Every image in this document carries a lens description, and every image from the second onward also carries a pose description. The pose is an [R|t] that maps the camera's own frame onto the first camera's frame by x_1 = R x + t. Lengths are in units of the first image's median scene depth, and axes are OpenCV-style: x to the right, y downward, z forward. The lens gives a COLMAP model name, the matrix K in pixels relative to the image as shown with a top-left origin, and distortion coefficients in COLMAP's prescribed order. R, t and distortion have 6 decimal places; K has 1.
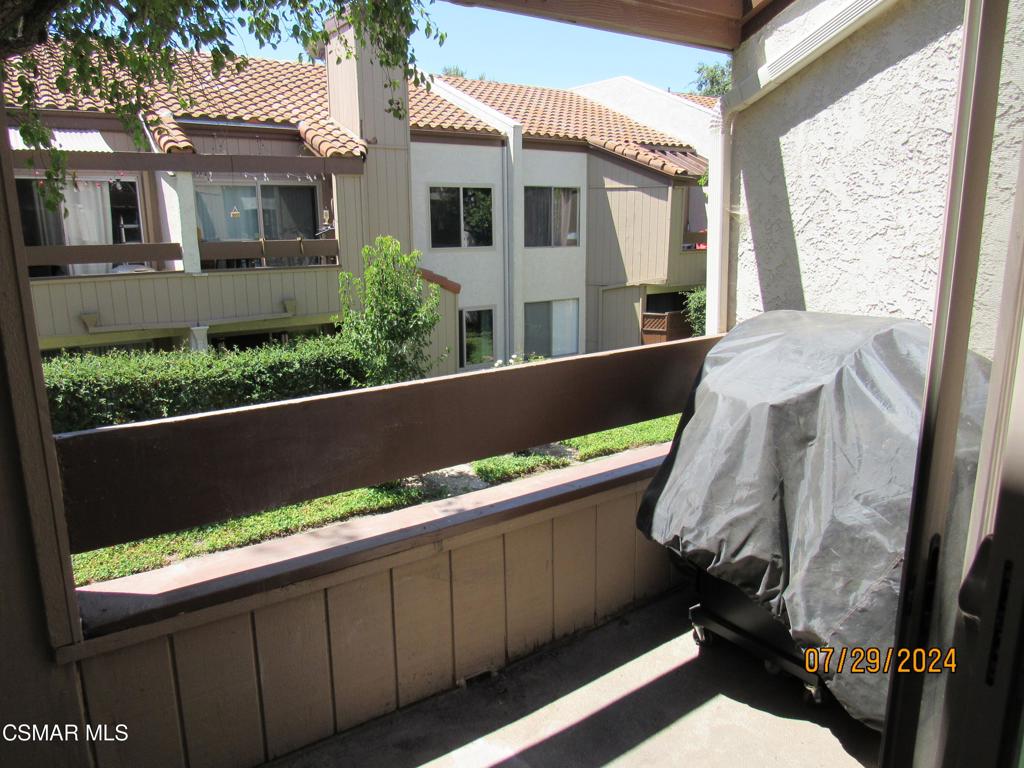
lens RADIAL K [[706.9, 0, 512.0], [0, 706.9, 384.0], [0, 0, 1]] dist [-0.066049, 0.037739]
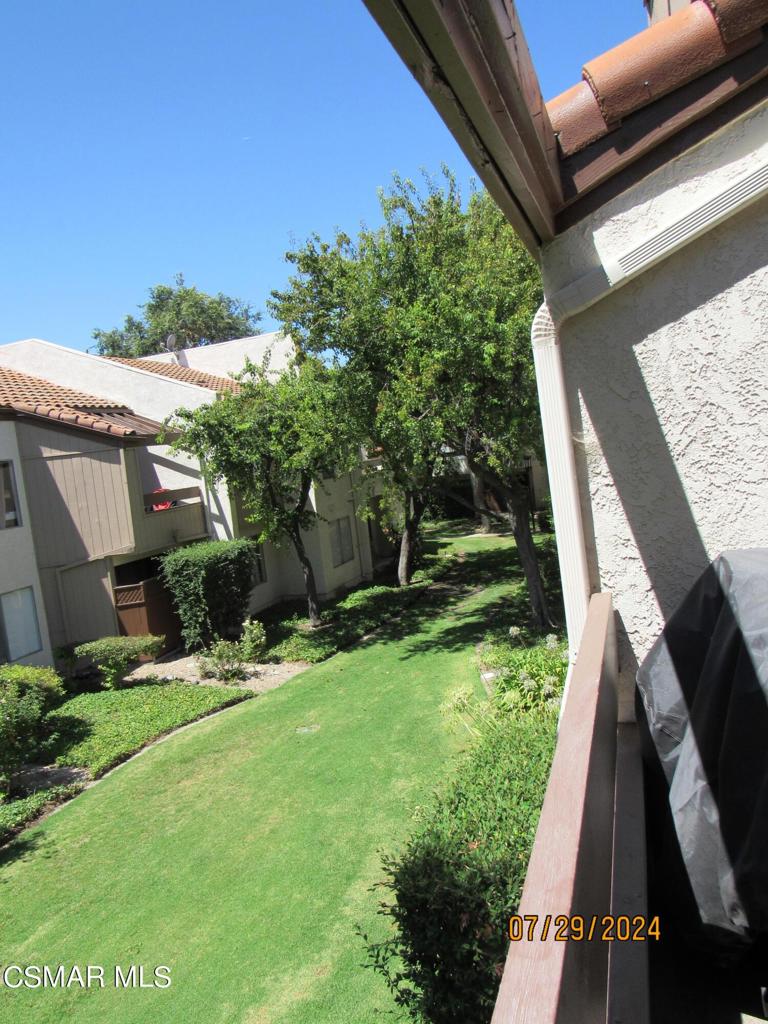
lens RADIAL K [[706.9, 0, 384.0], [0, 706.9, 512.0], [0, 0, 1]] dist [-0.066049, 0.037739]
pose [[0.799360, -0.133377, 0.585862, -0.064928], [0.236974, 0.965996, -0.103414, -0.027746], [-0.552148, 0.221499, 0.803785, 0.100562]]
